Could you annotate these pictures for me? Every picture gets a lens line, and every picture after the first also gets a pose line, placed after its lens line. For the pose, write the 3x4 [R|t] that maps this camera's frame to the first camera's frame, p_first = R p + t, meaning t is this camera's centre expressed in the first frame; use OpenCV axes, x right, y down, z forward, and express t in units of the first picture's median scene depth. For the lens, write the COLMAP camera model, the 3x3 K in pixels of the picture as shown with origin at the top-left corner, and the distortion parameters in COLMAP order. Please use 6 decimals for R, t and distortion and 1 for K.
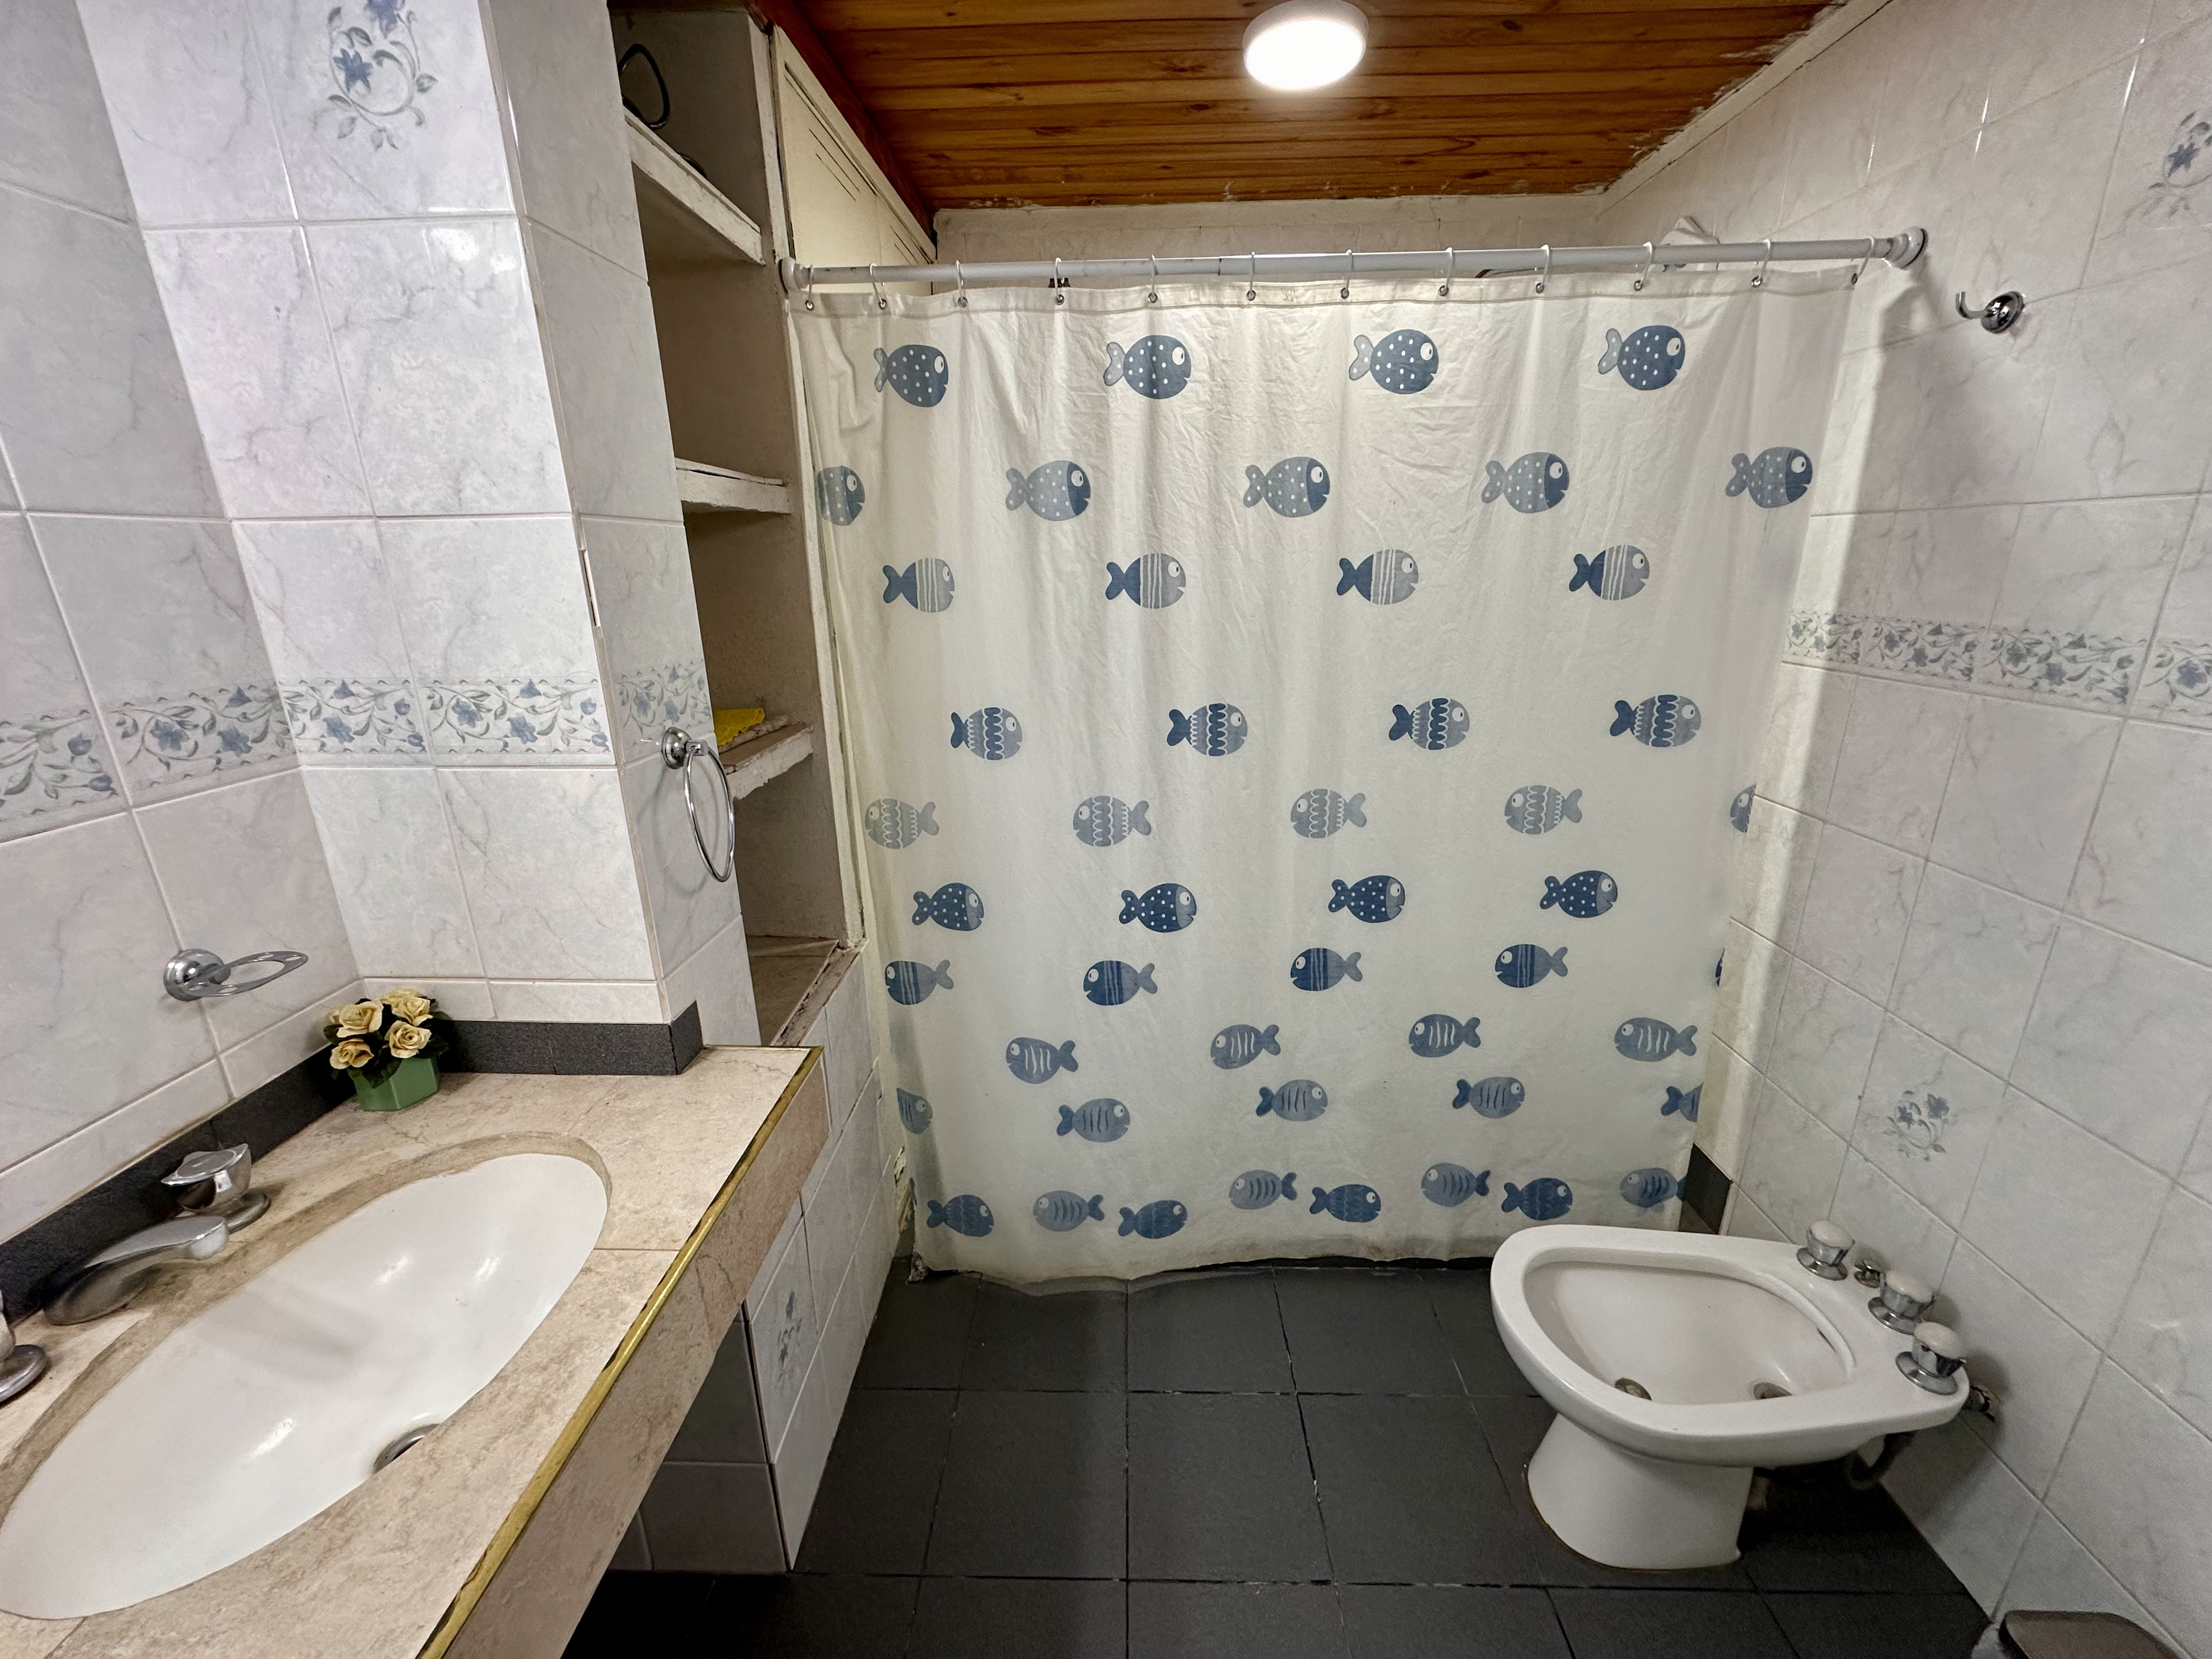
lens RADIAL K [[878.8, 0, 1105.2], [0, 878.8, 828.7], [0, 0, 1]] dist [0.001810, -0.000027]
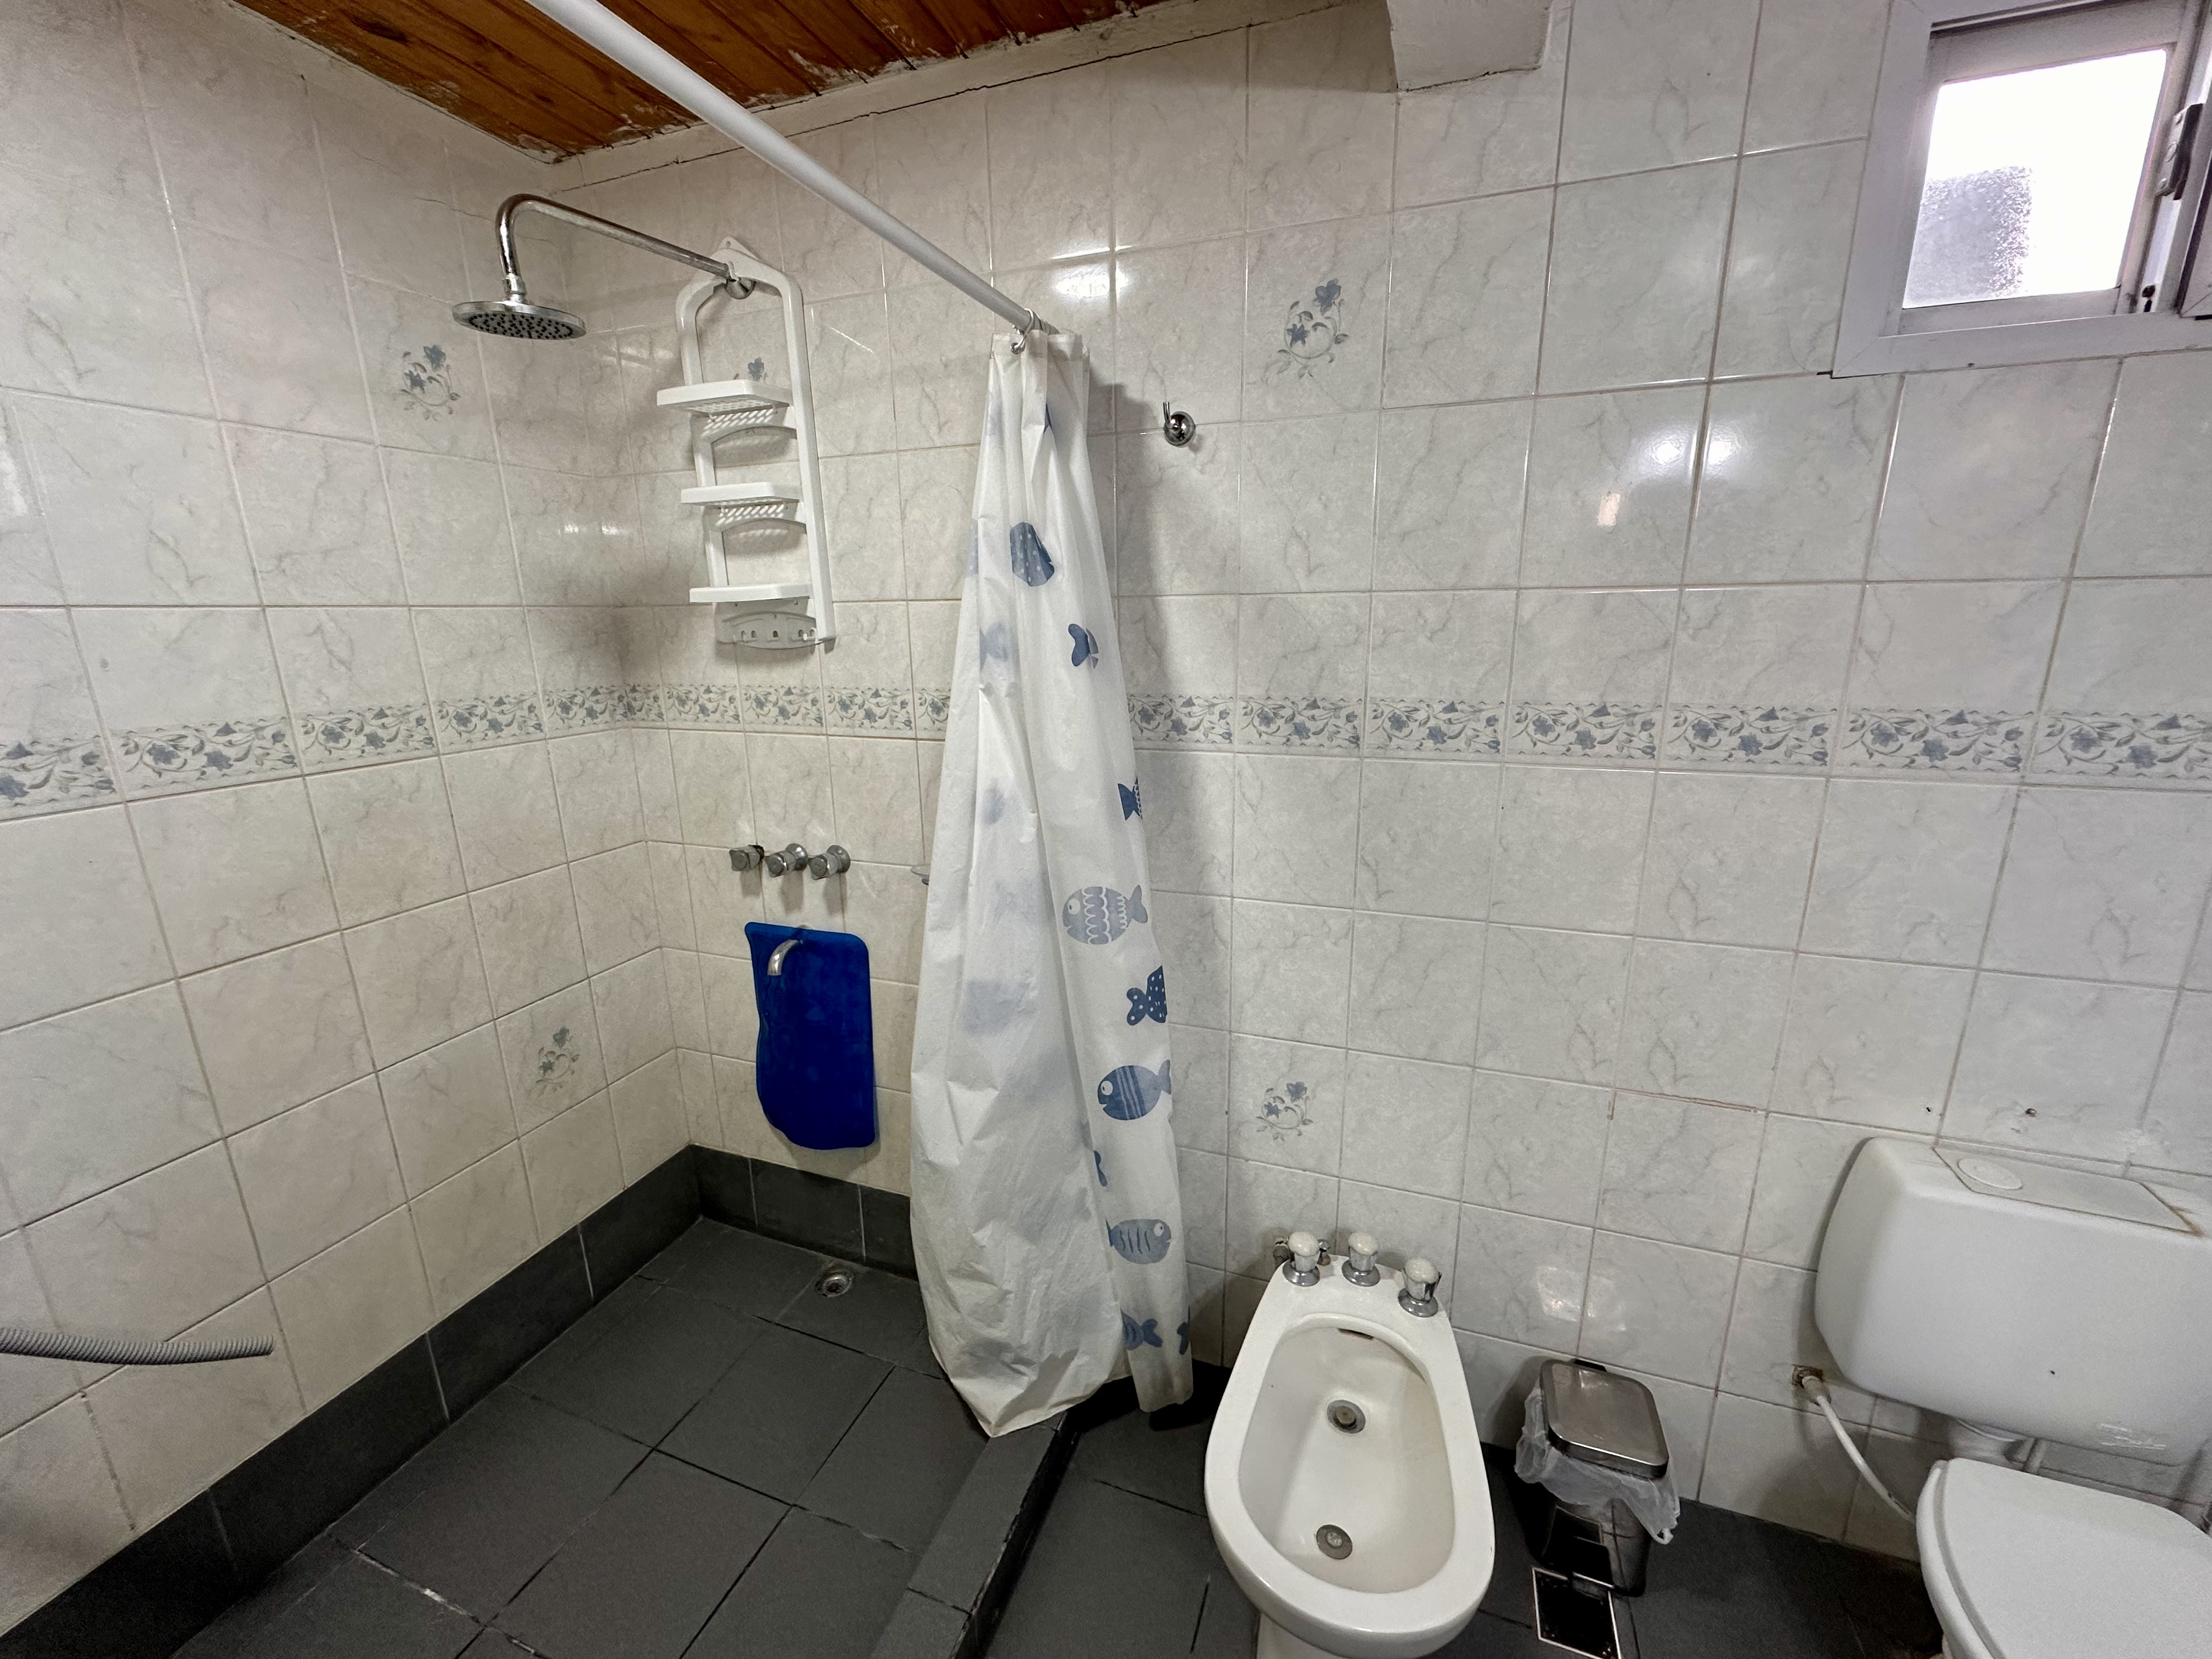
lens RADIAL K [[878.8, 0, 1107.0], [0, 878.8, 825.8], [0, 0, 1]] dist [0.001810, -0.000027]
pose [[0.323286, -0.215487, 0.921440, -0.175621], [0.288227, 0.949884, 0.121015, -0.278009], [-0.901339, 0.226462, 0.369193, 0.825138]]
